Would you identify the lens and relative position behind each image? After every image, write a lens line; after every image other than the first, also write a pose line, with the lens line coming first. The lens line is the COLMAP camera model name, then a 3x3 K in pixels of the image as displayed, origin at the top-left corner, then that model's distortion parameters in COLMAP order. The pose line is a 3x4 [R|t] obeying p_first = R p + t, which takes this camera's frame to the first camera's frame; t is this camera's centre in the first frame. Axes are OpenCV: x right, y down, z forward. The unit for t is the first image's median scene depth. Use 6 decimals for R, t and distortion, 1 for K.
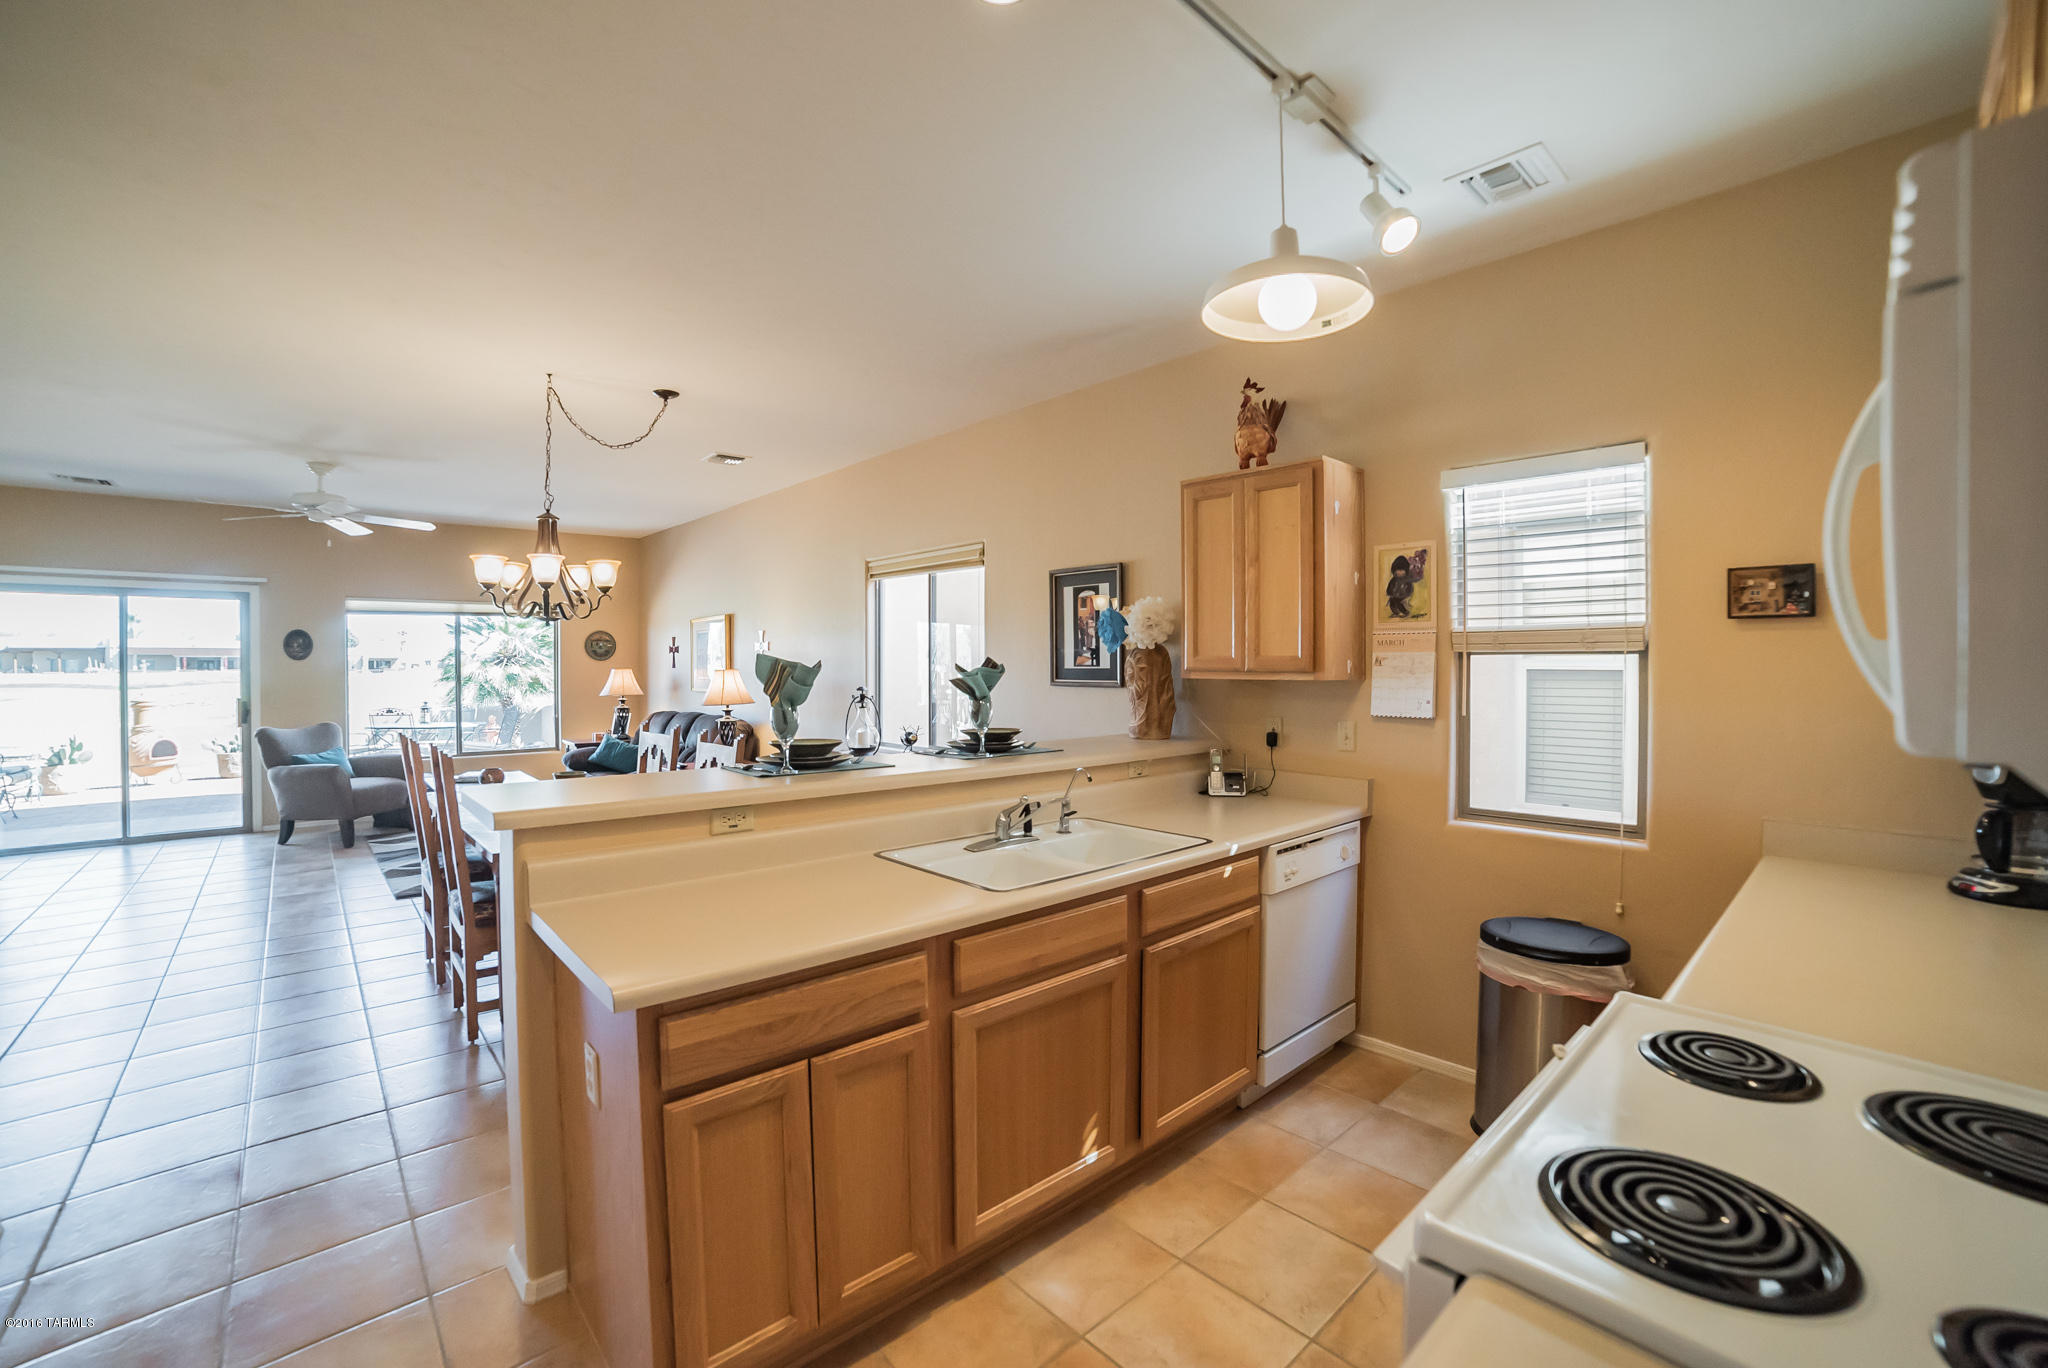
lens RADIAL K [[848.2, 0, 952.3], [0, 848.2, 671.7], [0, 0, 1]] dist [-0.077836, 0.029525]
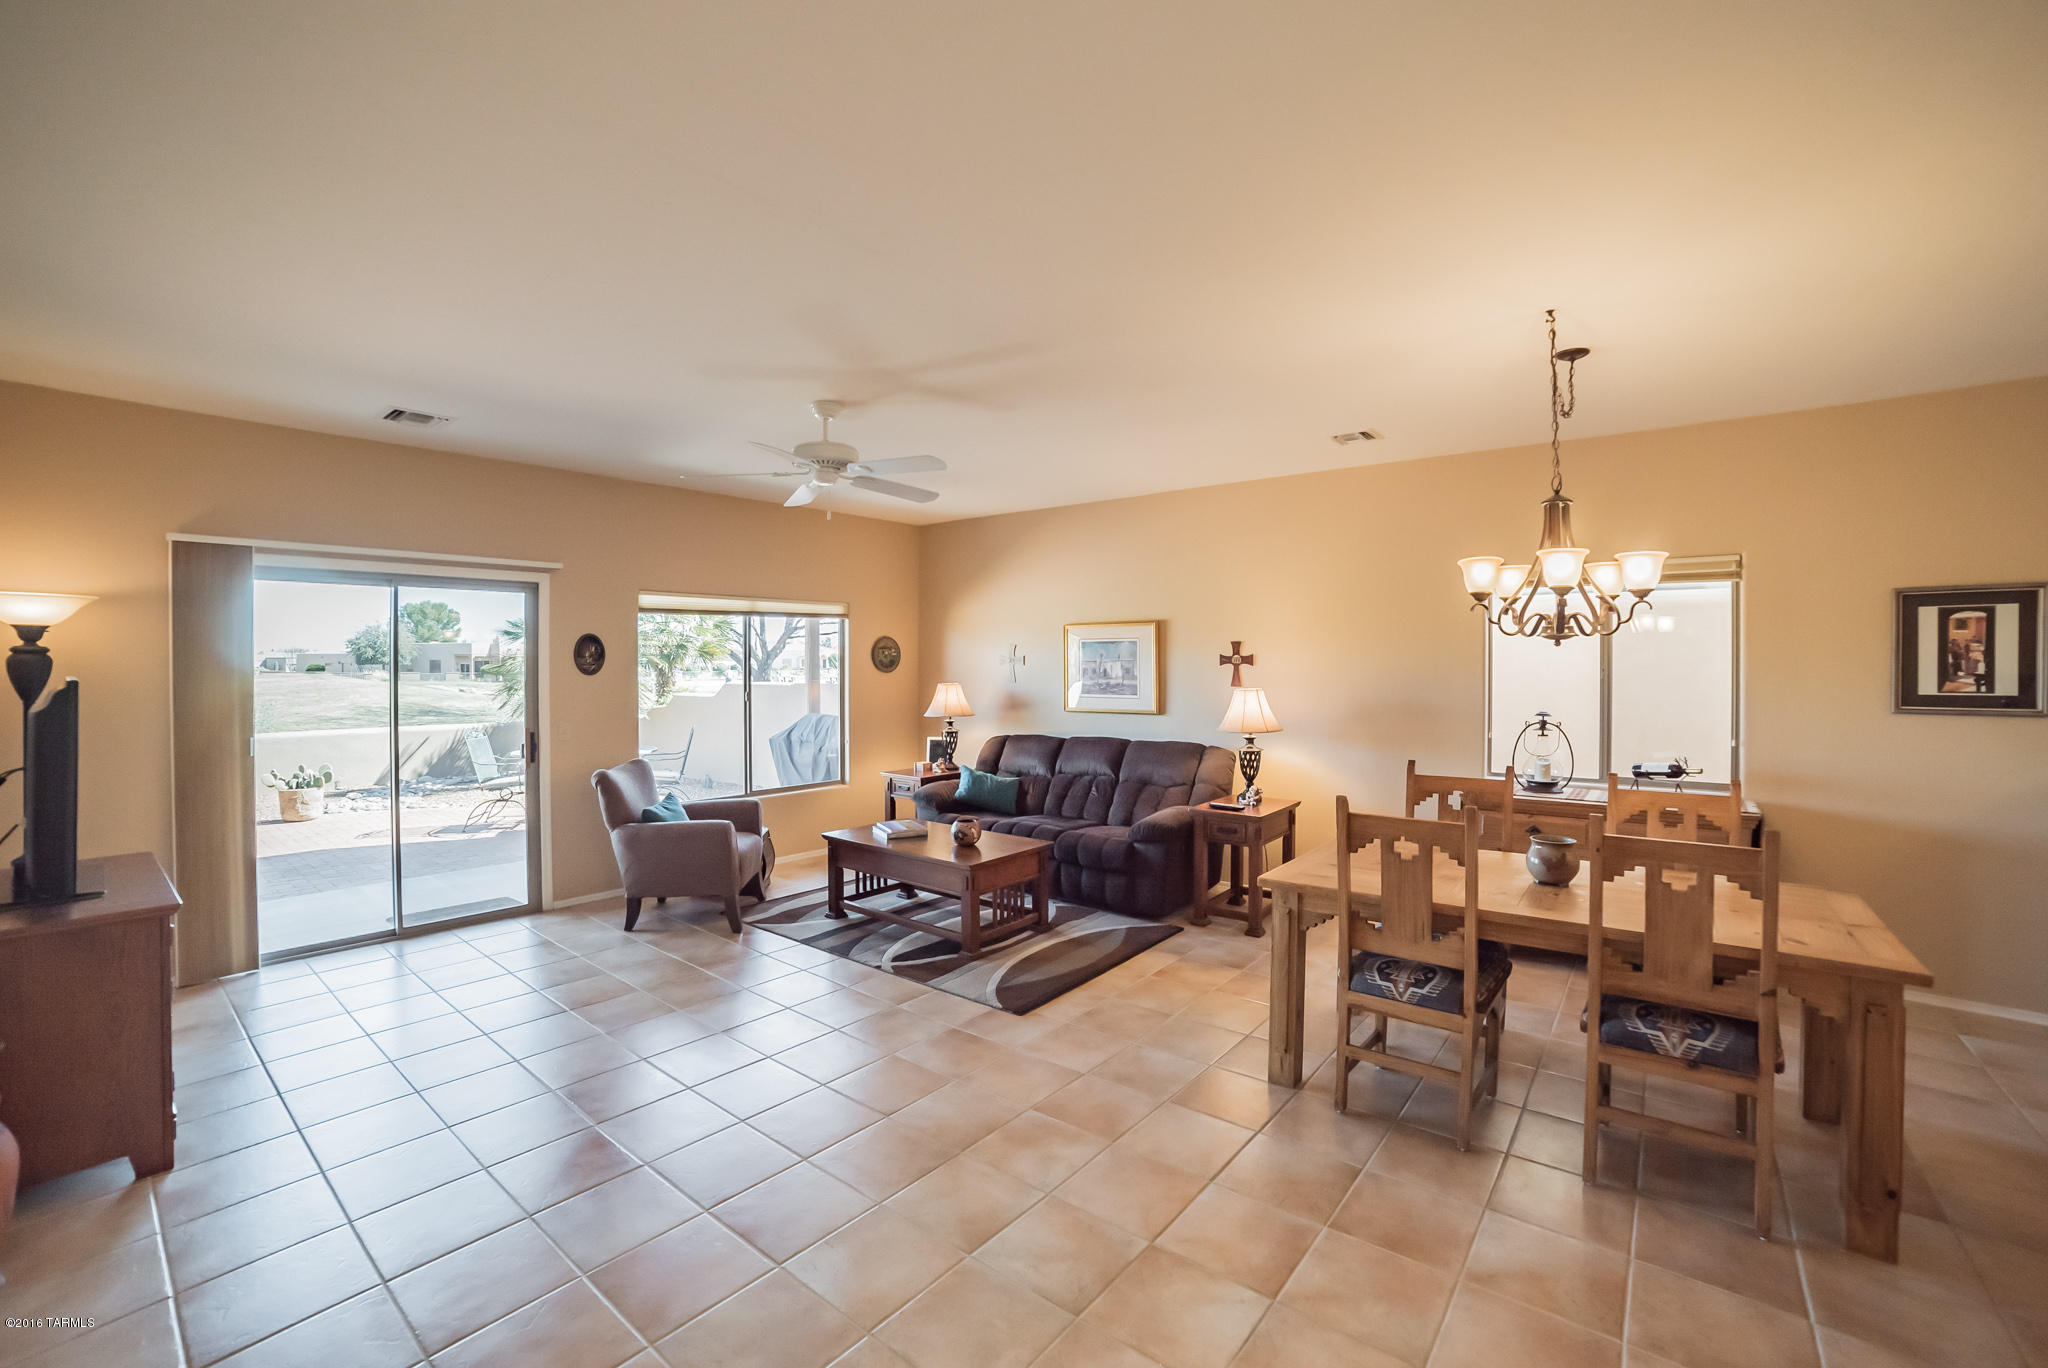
lens RADIAL K [[860.9, 0, 969.4], [0, 860.9, 672.0], [0, 0, 1]] dist [-0.103409, 0.031137]
pose [[0.985338, -0.002634, 0.170595, -1.047965], [0.002050, 0.999991, 0.003598, -0.034223], [-0.170603, -0.003196, 0.985335, 0.334685]]
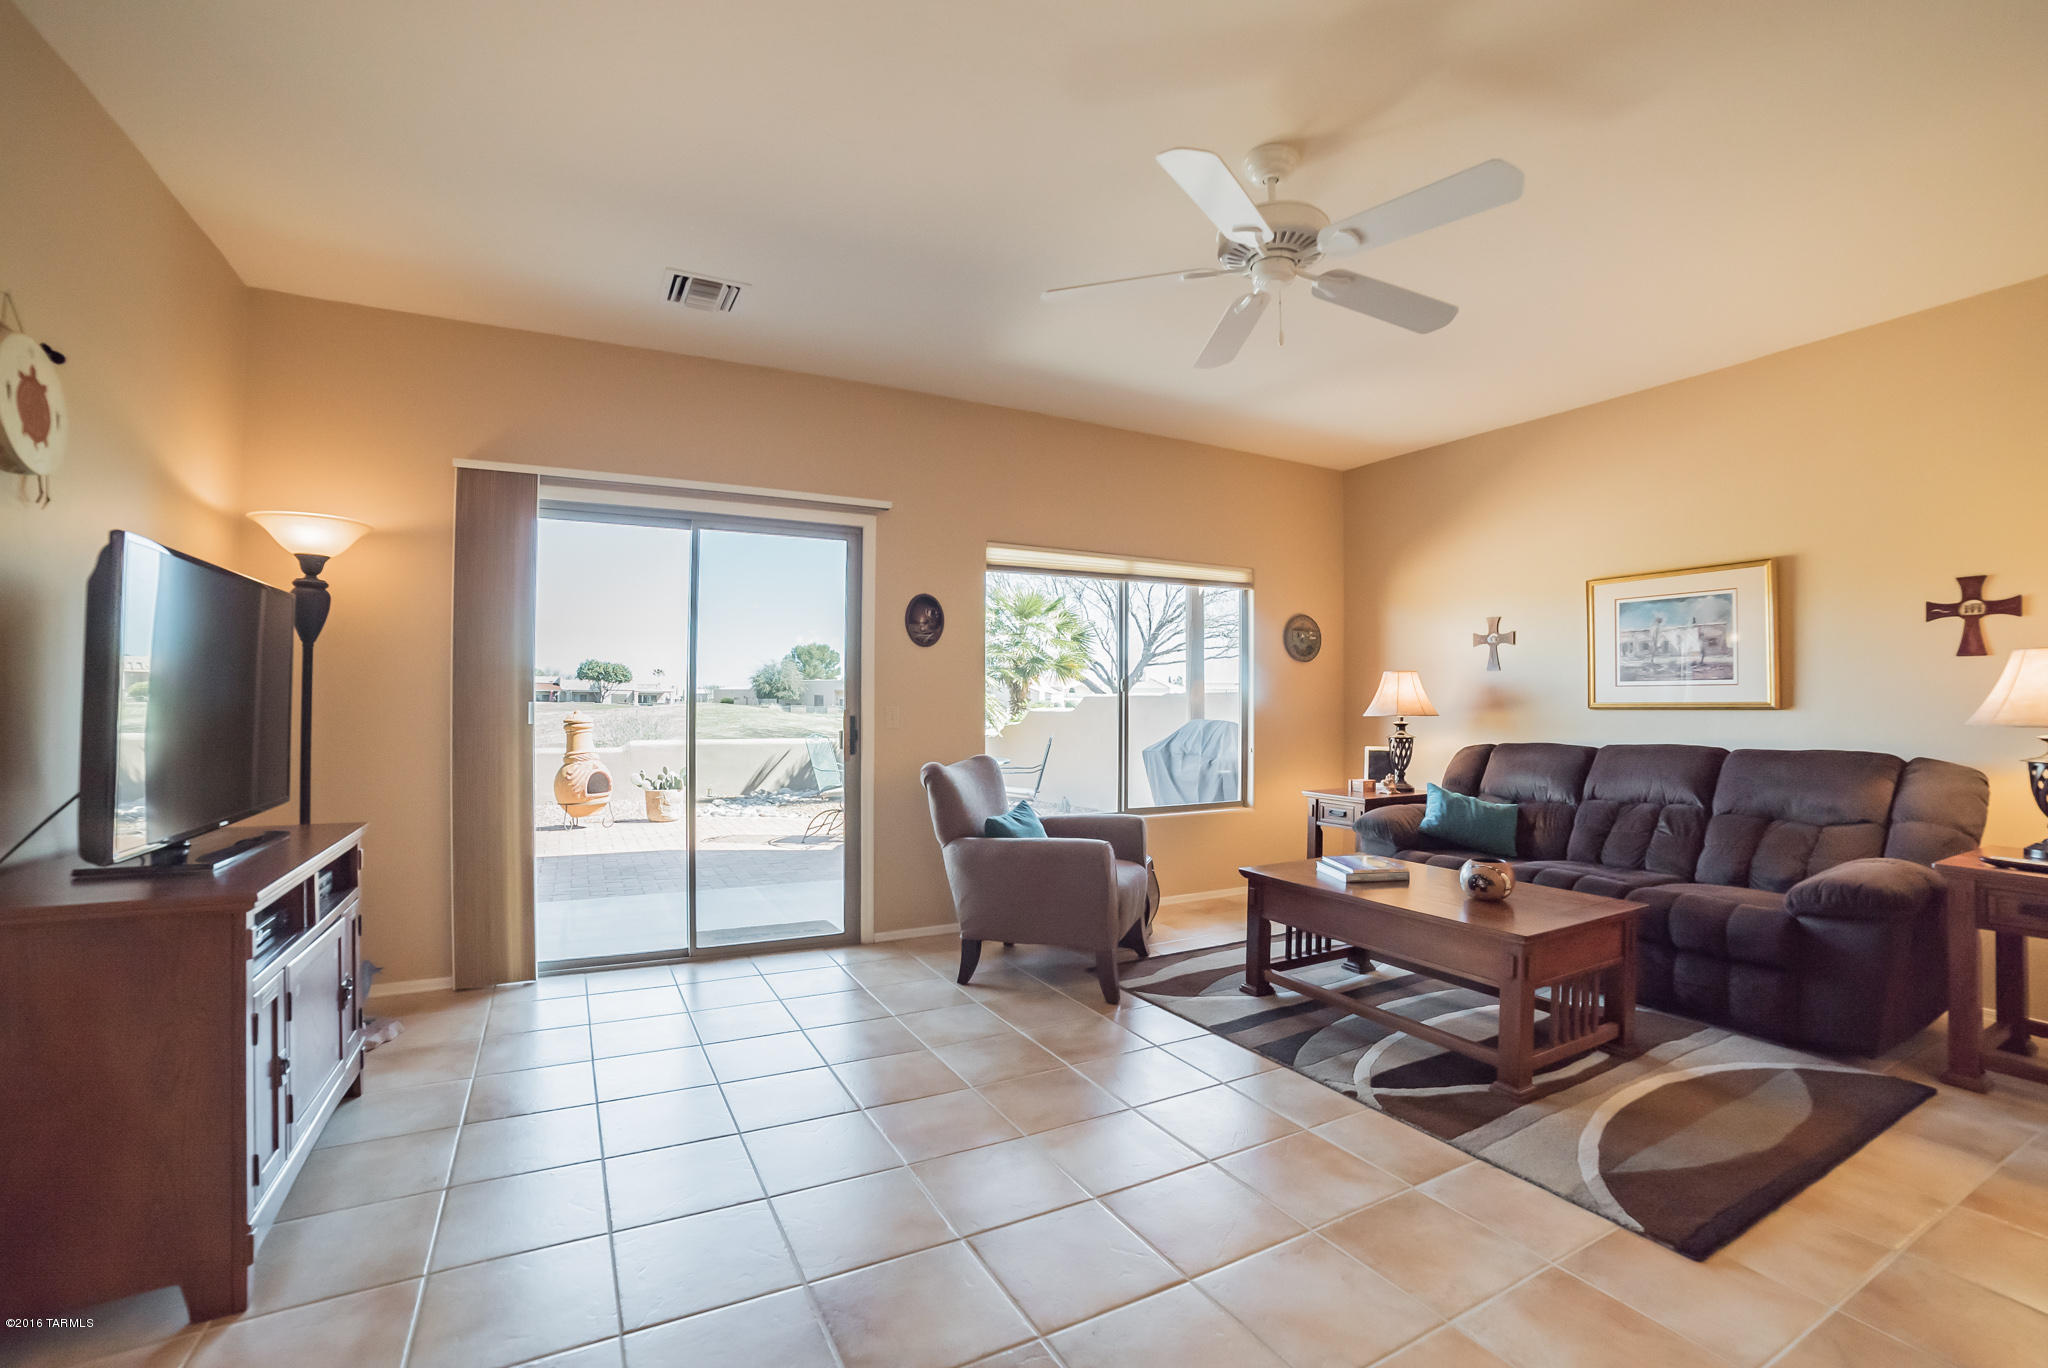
lens RADIAL K [[858.6, 0, 978.5], [0, 858.6, 700.1], [0, 0, 1]] dist [-0.107416, 0.031561]
pose [[0.975783, 0.006404, -0.218648, -1.118872], [-0.008638, 0.999920, -0.009264, 0.051666], [0.218571, 0.010928, 0.975760, 0.732272]]
